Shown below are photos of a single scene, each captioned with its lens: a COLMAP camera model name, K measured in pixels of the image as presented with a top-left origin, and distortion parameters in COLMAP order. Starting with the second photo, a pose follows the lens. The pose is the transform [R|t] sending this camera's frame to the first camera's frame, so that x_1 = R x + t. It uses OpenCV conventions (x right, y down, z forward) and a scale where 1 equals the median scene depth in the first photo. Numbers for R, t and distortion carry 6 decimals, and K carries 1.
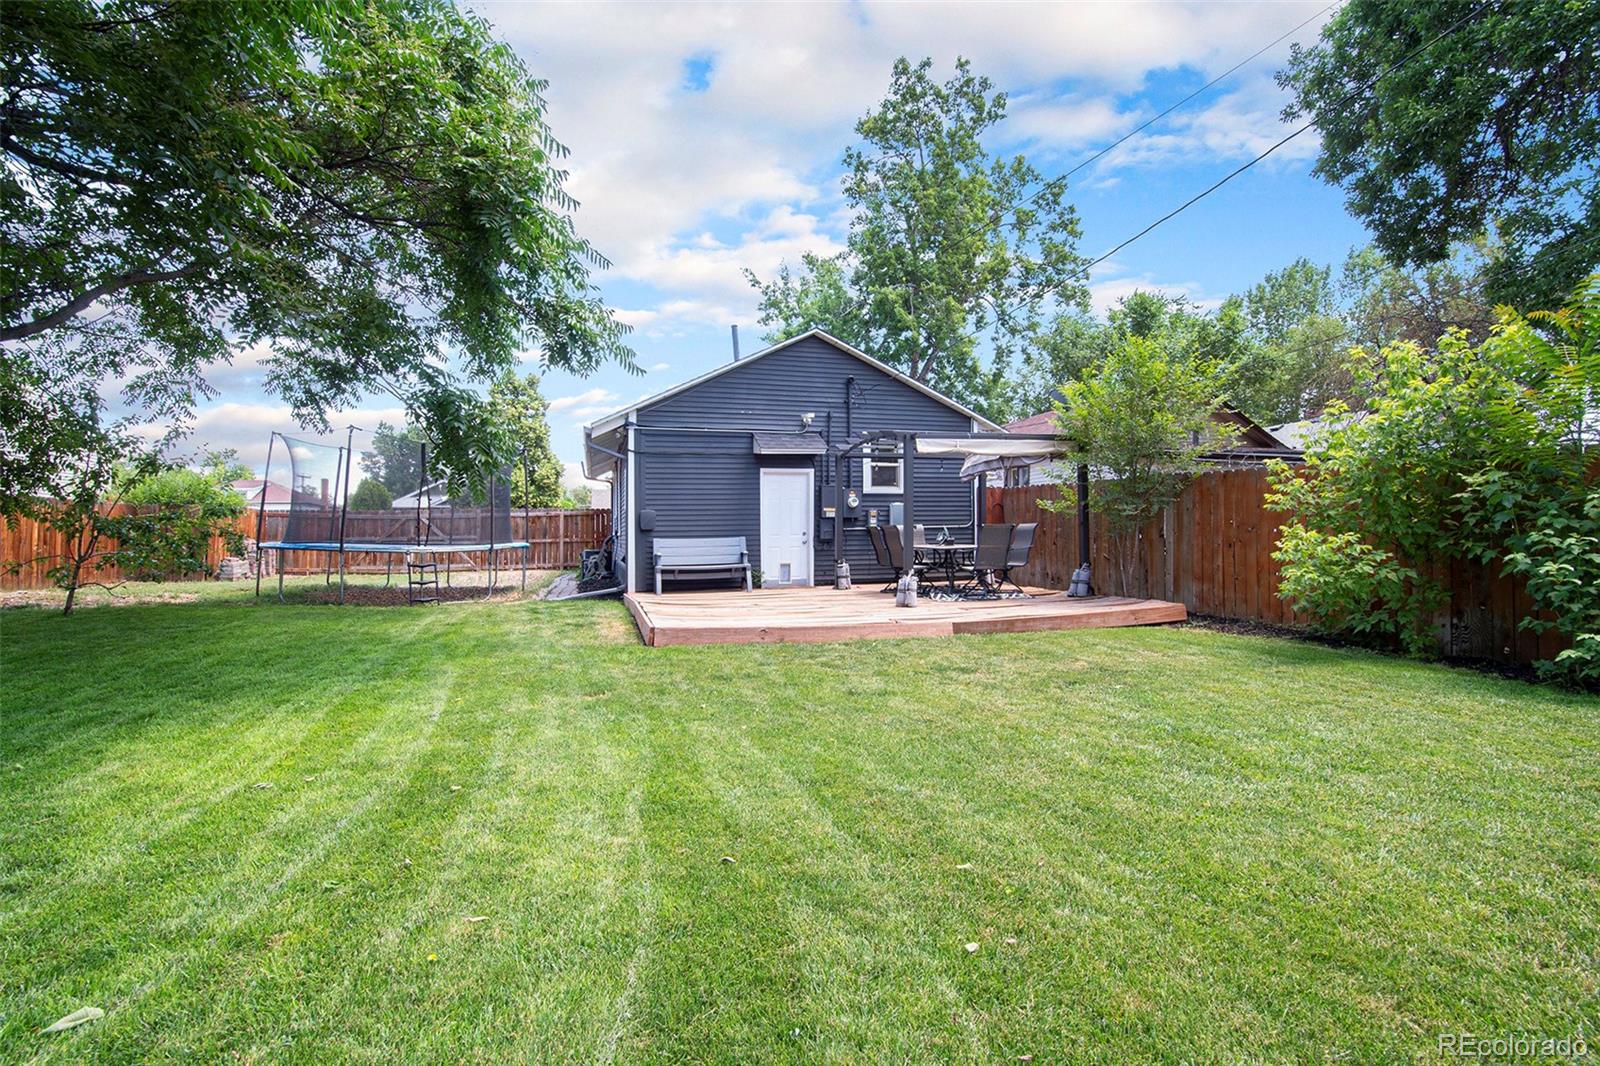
lens RADIAL K [[725.0, 0, 800.6], [0, 725.0, 544.1], [0, 0, 1]] dist [-0.028055, 0.002579]
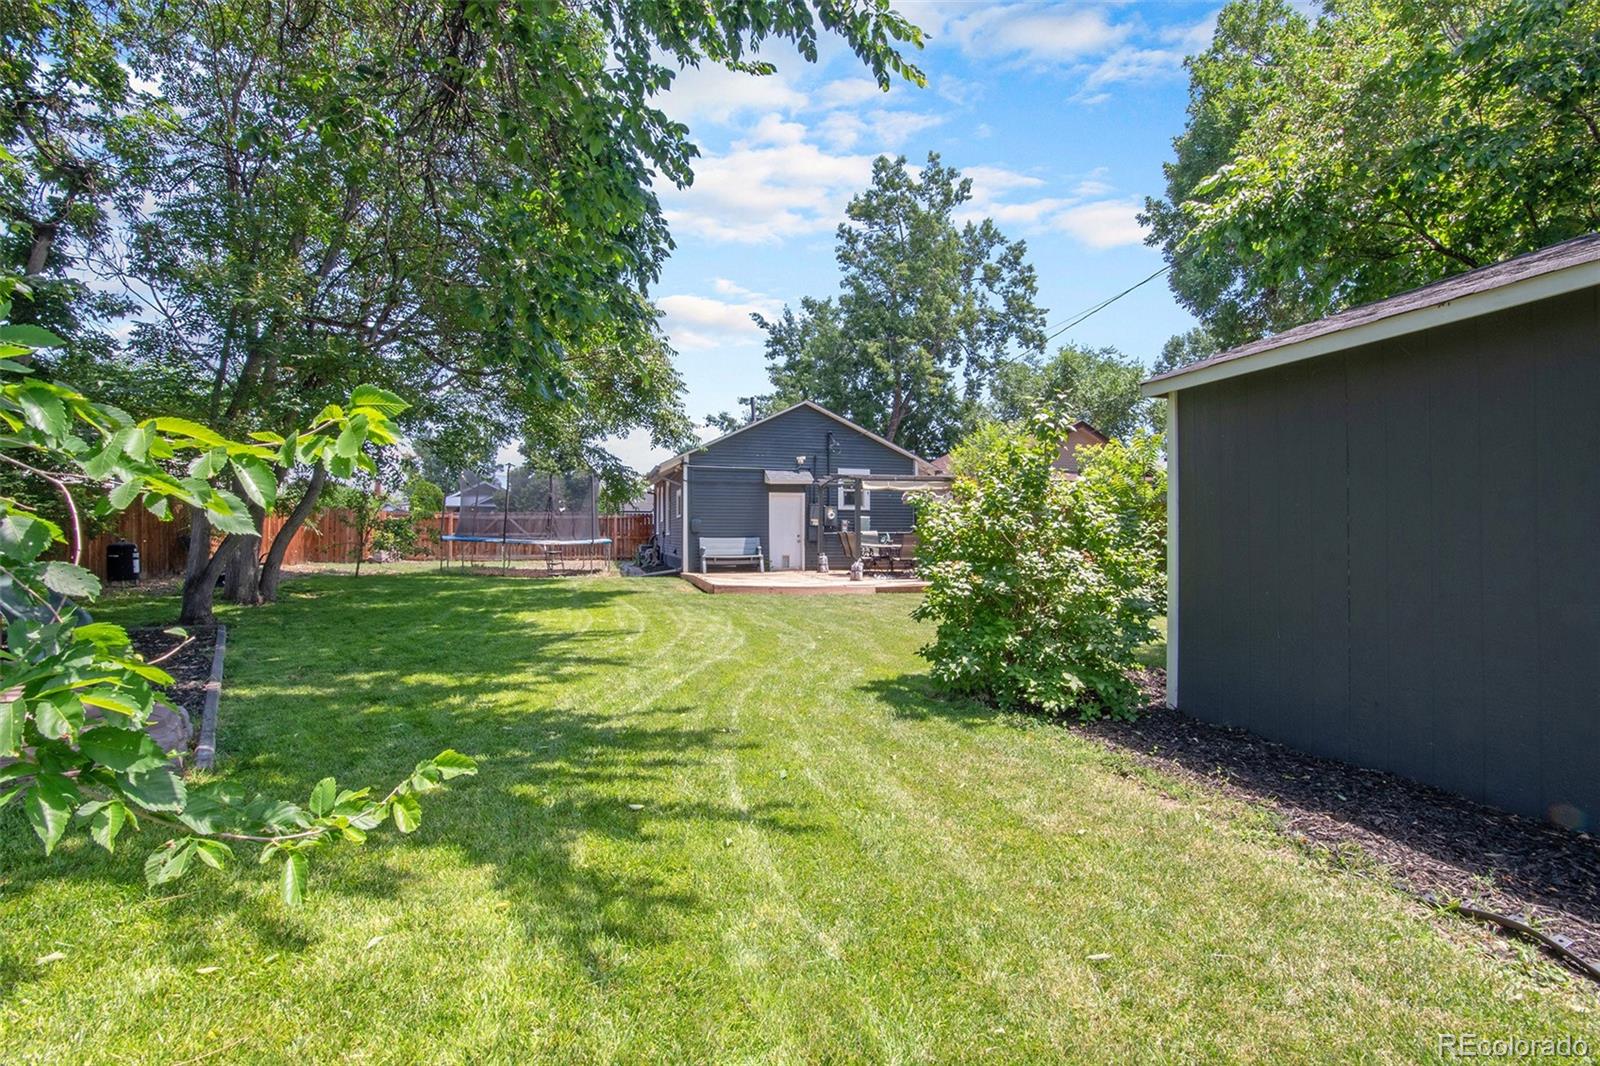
lens RADIAL K [[725.0, 0, 797.6], [0, 725.0, 539.4], [0, 0, 1]] dist [-0.028055, 0.002579]
pose [[0.999889, 0.013059, -0.007219, 0.014117], [-0.013147, 0.999839, -0.012211, 0.009561], [0.007058, 0.012305, 0.999899, -0.462315]]
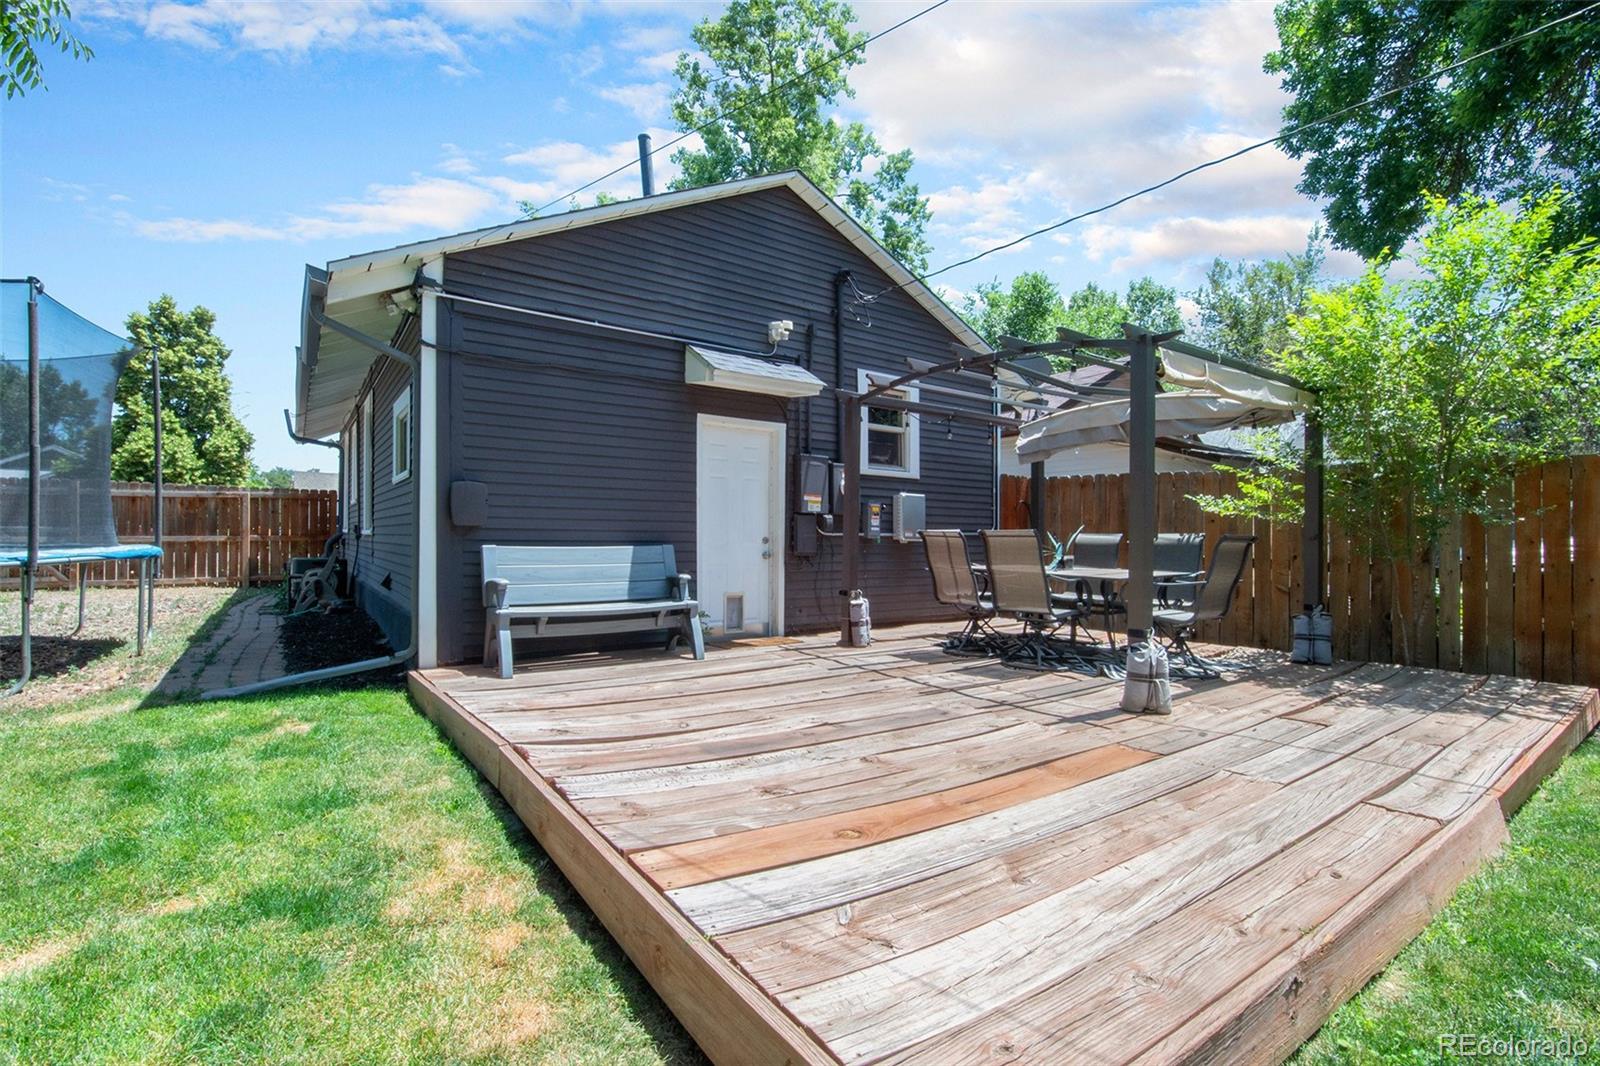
lens RADIAL K [[725.0, 0, 796.5], [0, 725.0, 555.3], [0, 0, 1]] dist [-0.028055, 0.002579]
pose [[0.943837, 0.016888, 0.329980, -0.140102], [-0.019567, 0.999797, 0.004801, -0.006053], [-0.329832, -0.010988, 0.943976, 0.430298]]
